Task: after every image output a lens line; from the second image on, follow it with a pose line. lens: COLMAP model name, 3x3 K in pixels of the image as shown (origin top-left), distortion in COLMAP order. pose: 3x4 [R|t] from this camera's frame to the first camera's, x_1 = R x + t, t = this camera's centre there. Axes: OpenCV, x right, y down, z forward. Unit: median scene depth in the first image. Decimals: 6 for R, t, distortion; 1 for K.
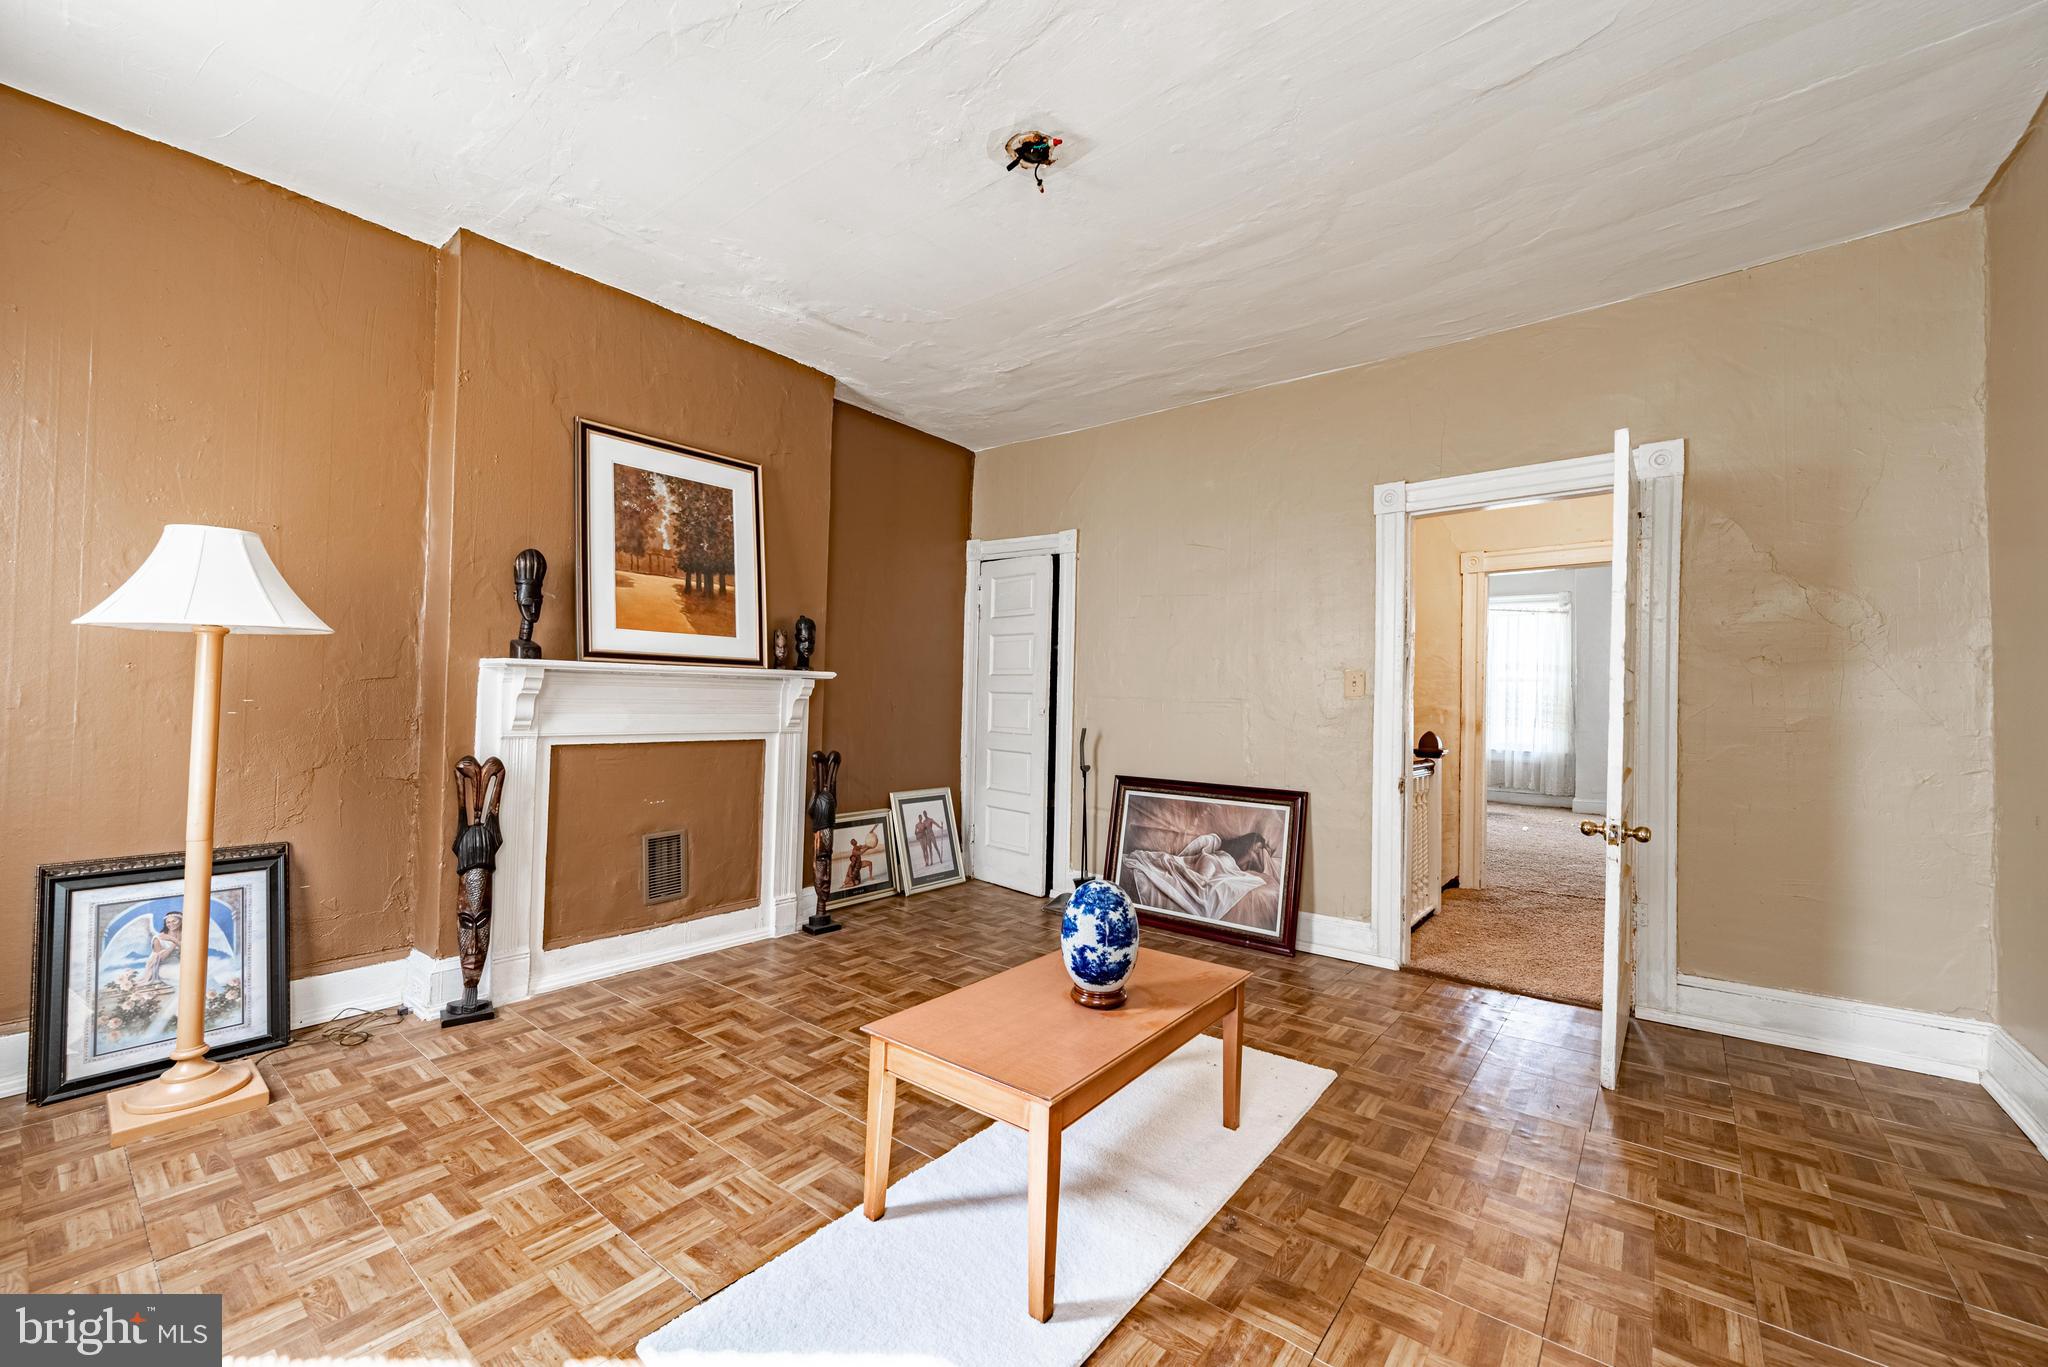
lens RADIAL K [[800.7, 0, 1031.7], [0, 800.7, 689.8], [0, 0, 1]] dist [0.003852, 0.000371]
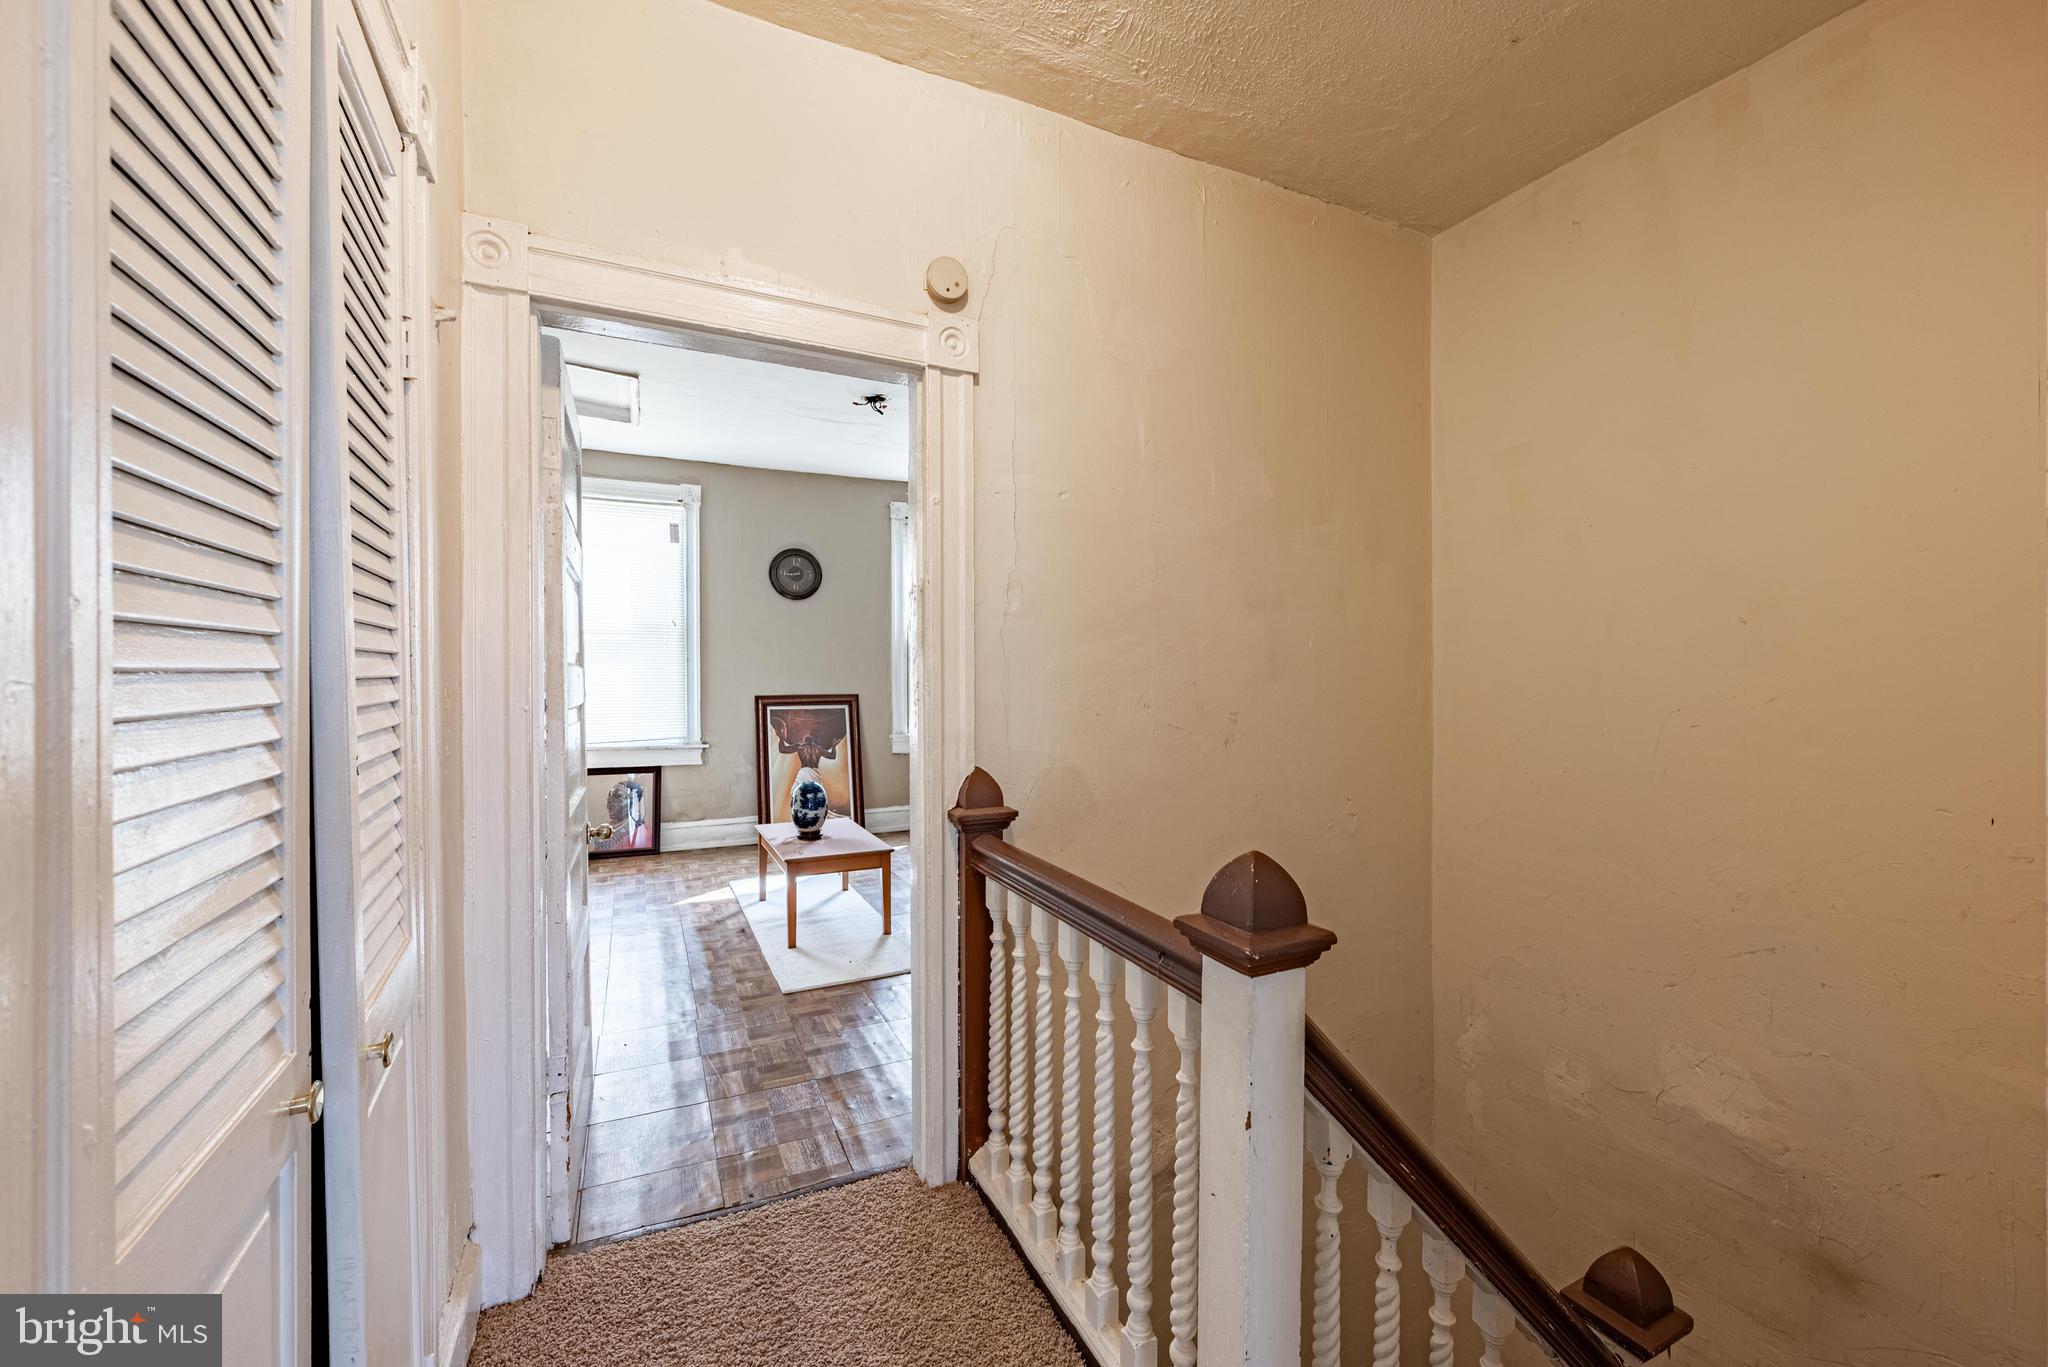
lens RADIAL K [[800.7, 0, 1033.7], [0, 800.7, 678.6], [0, 0, 1]] dist [0.003852, 0.000371]
pose [[-0.419365, -0.009257, -0.907771, 0.998924], [0.005163, 0.999908, -0.012582, 0.000952], [0.907803, -0.009963, -0.419278, 1.381063]]
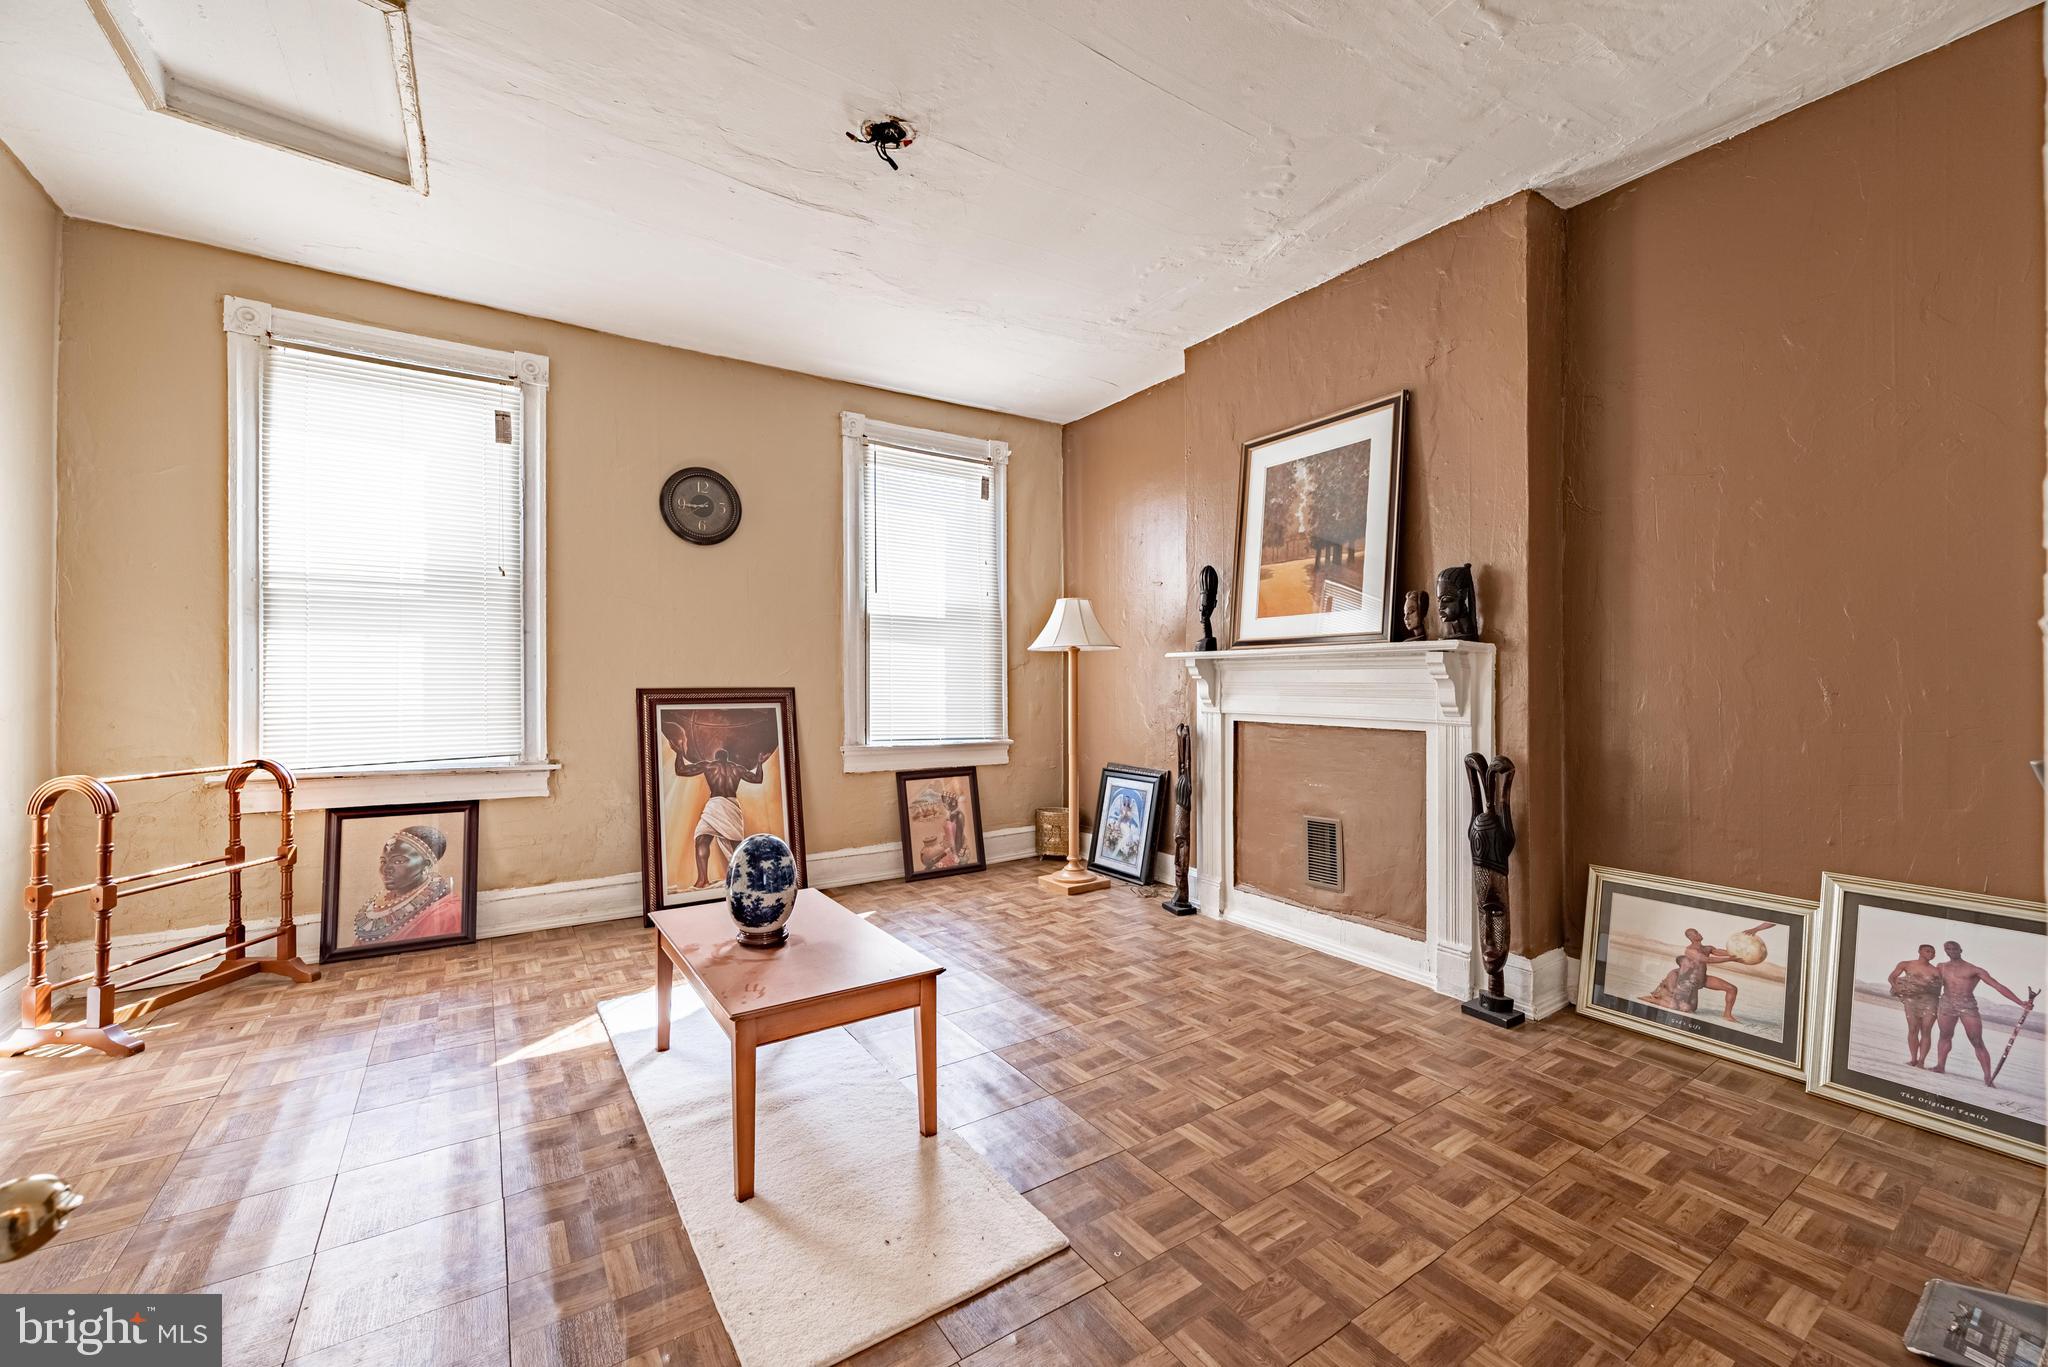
lens RADIAL K [[800.7, 0, 1022.6], [0, 800.7, 684.4], [0, 0, 1]] dist [0.003852, 0.000371]
pose [[-0.291957, -0.013835, -0.956331, 0.599707], [0.006456, 0.999844, -0.016436, 0.029193], [0.956410, -0.010973, -0.291822, 0.956258]]
